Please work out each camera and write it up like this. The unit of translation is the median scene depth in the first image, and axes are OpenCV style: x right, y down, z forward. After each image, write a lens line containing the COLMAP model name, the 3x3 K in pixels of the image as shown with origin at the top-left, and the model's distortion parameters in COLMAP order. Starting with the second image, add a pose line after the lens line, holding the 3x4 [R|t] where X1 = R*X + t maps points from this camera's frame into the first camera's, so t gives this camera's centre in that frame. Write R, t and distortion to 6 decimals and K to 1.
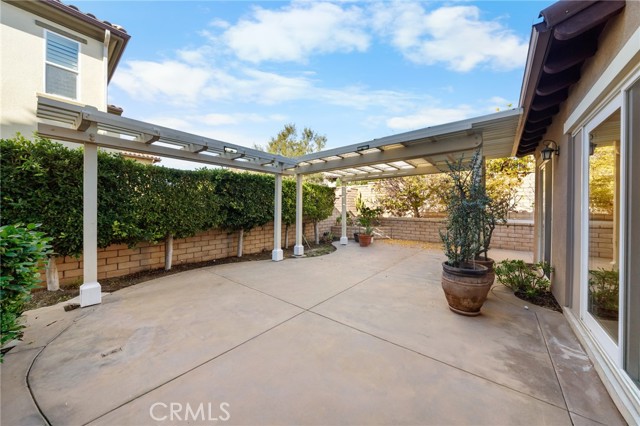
lens RADIAL K [[222.0, 0, 322.8], [0, 222.0, 209.4], [0, 0, 1]] dist [-0.002048, -0.000097]
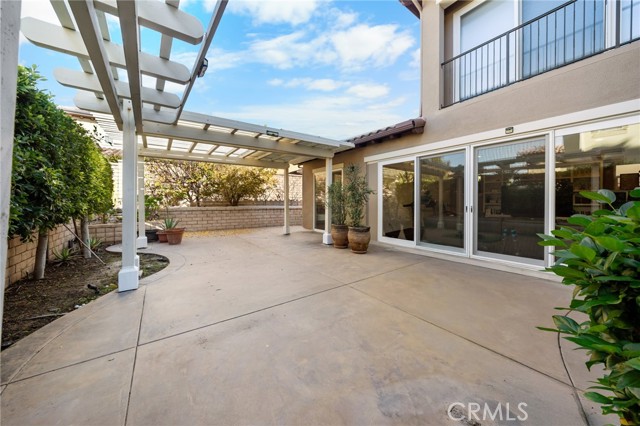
lens RADIAL K [[222.0, 0, 321.8], [0, 222.0, 210.0], [0, 0, 1]] dist [-0.002048, -0.000097]
pose [[0.248362, -0.028454, 0.968249, -1.307358], [0.000477, 0.999572, 0.029252, 0.082384], [-0.968667, -0.006803, 0.248269, 1.011287]]
